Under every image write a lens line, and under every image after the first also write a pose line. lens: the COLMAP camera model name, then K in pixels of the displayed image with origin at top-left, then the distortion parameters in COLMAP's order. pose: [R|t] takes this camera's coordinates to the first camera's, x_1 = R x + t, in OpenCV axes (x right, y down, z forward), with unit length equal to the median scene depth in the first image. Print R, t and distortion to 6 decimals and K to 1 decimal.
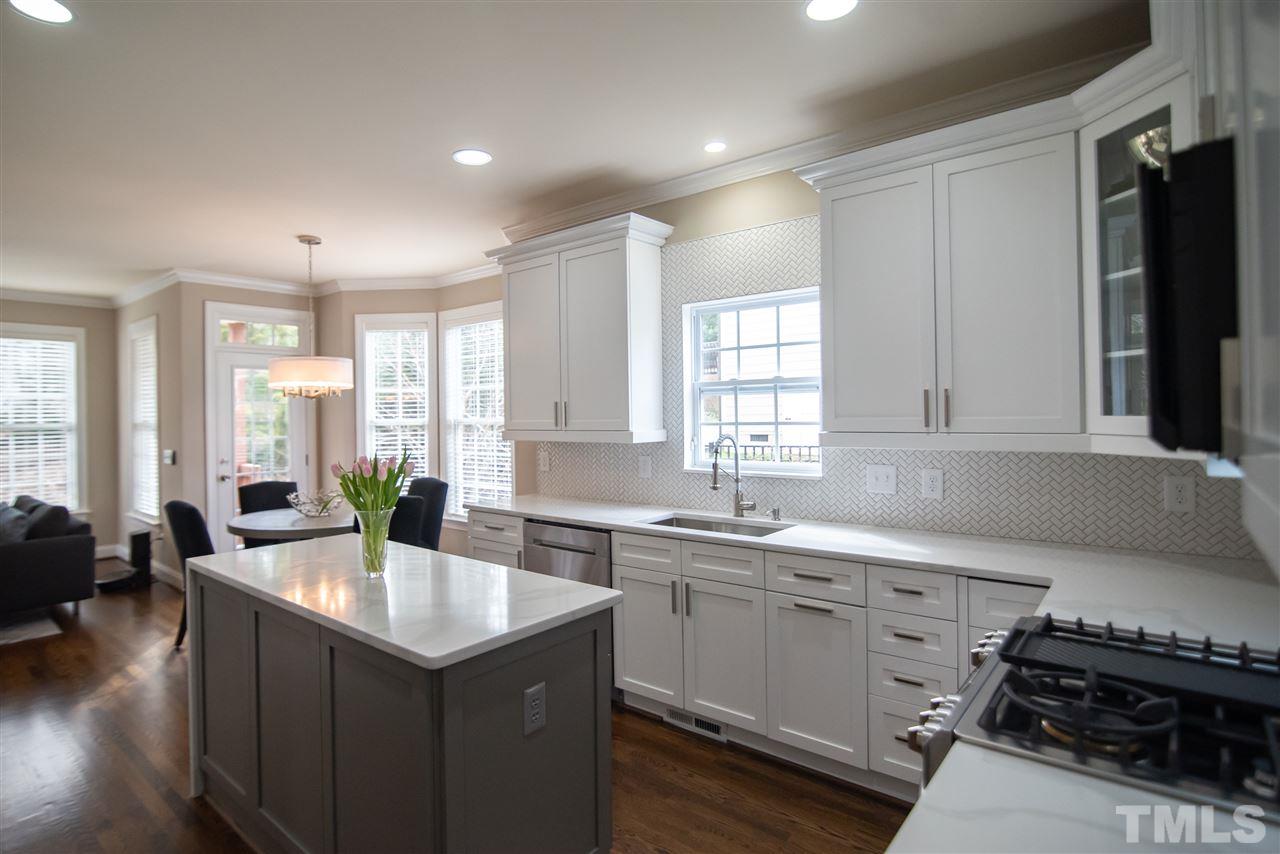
lens RADIAL K [[646.7, 0, 640.4], [0, 646.7, 416.6], [0, 0, 1]] dist [-0.000055, -0.000242]
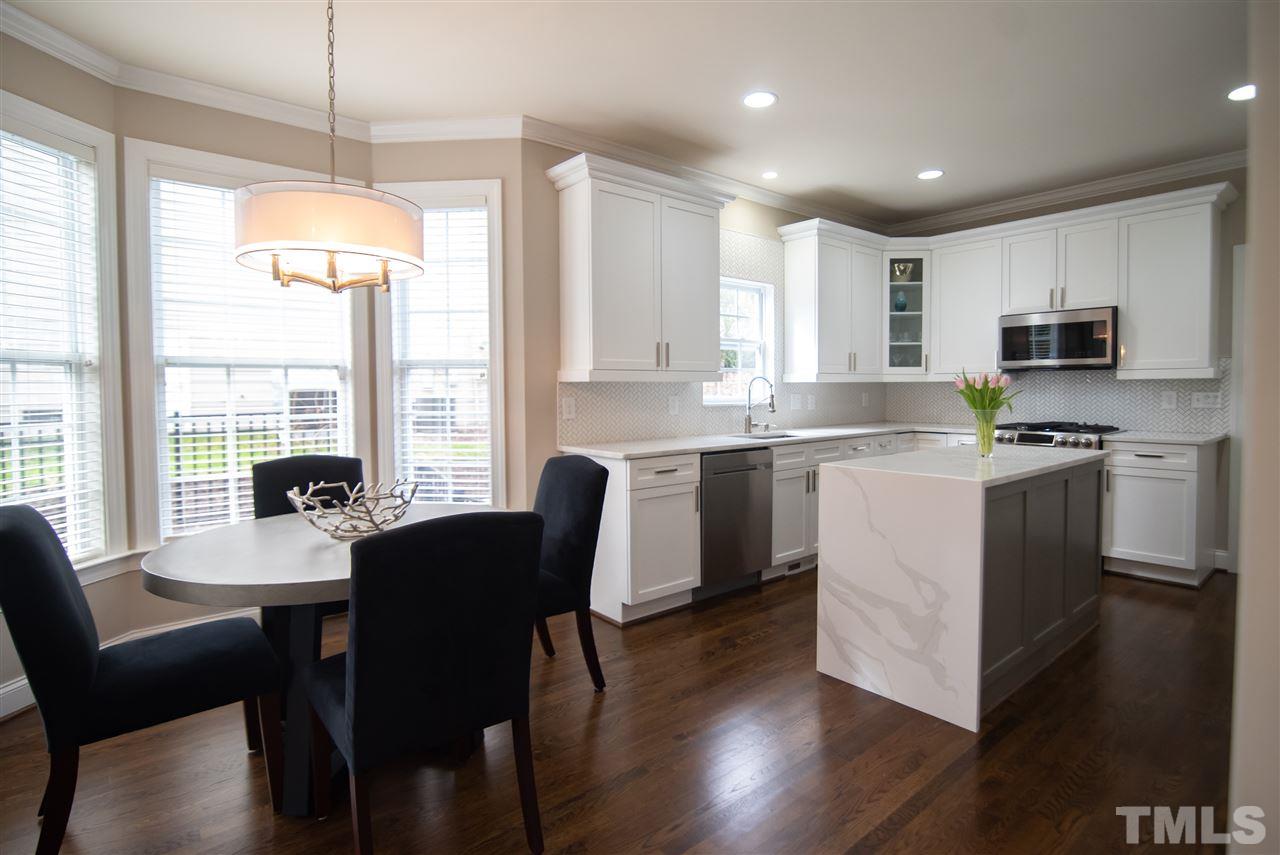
lens RADIAL K [[642.6, 0, 640.8], [0, 642.6, 404.3], [0, 0, 1]] dist [-0.018133, -0.000155]
pose [[0.204134, -0.014320, 0.978838, -1.135413], [0.005496, 0.999894, 0.013482, 0.061667], [-0.978928, 0.002628, 0.204191, 0.834275]]
